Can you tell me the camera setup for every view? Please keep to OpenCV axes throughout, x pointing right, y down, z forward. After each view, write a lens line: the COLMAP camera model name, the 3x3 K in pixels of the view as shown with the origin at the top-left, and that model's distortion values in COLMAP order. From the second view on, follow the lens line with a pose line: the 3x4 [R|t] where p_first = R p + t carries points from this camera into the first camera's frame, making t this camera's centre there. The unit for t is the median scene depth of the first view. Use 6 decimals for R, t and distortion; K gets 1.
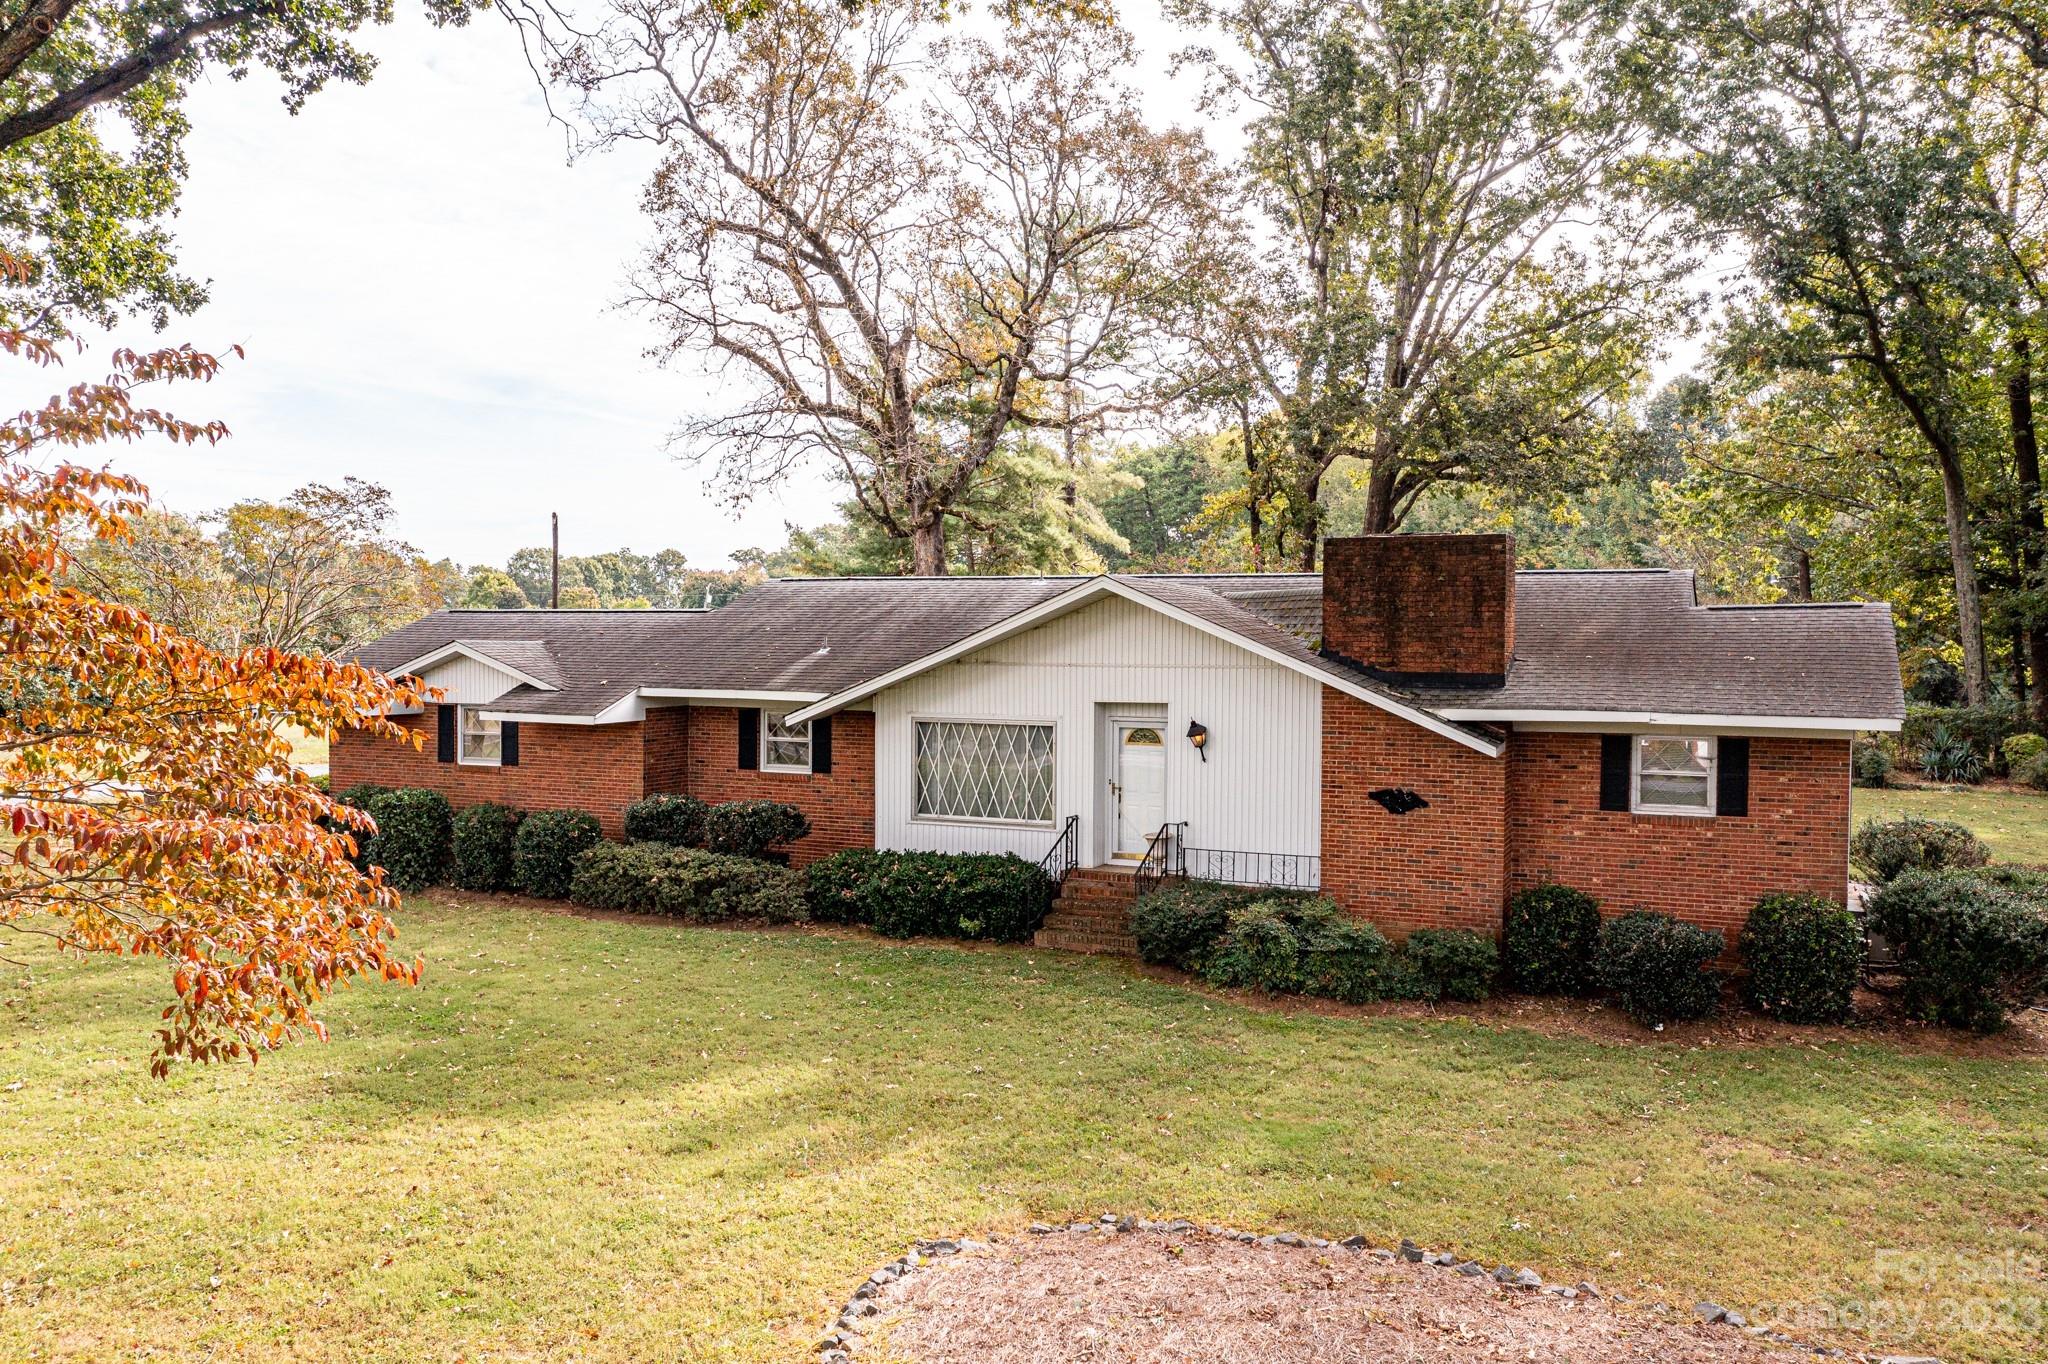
lens RADIAL K [[1686.3, 0, 1024.0], [0, 1686.3, 682.0], [0, 0, 1]] dist [-0.011711, 0.005917]
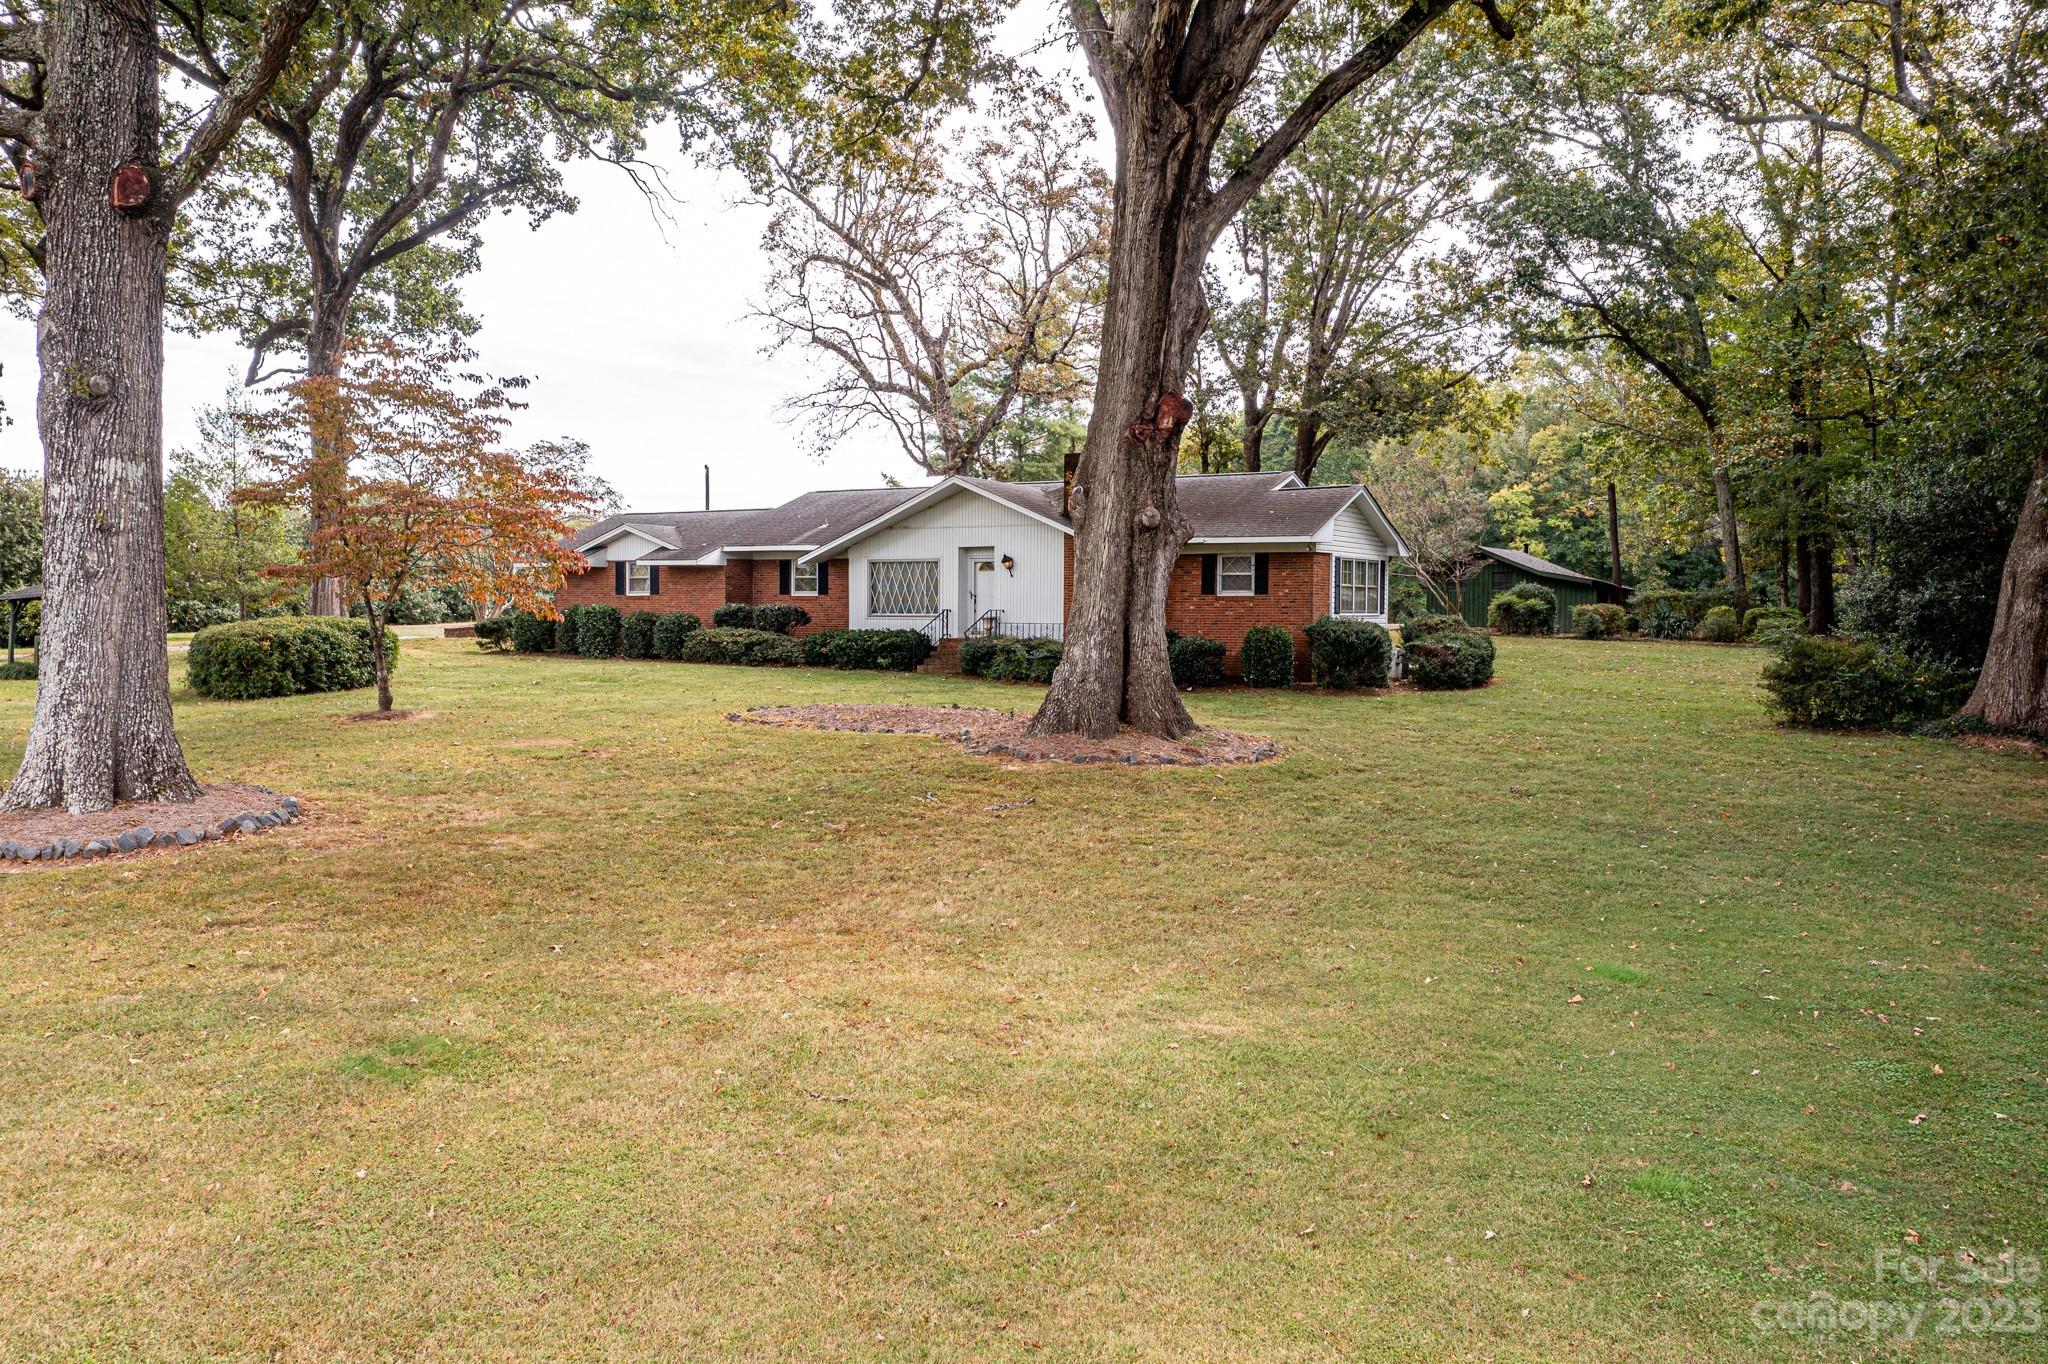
lens RADIAL K [[1686.3, 0, 1024.0], [0, 1686.3, 682.0], [0, 0, 1]] dist [-0.011711, 0.005917]
pose [[0.993829, 0.002468, -0.110896, 0.285988], [-0.000575, 0.999854, 0.017105, 0.115000], [0.110922, -0.016936, 0.993685, -0.740659]]
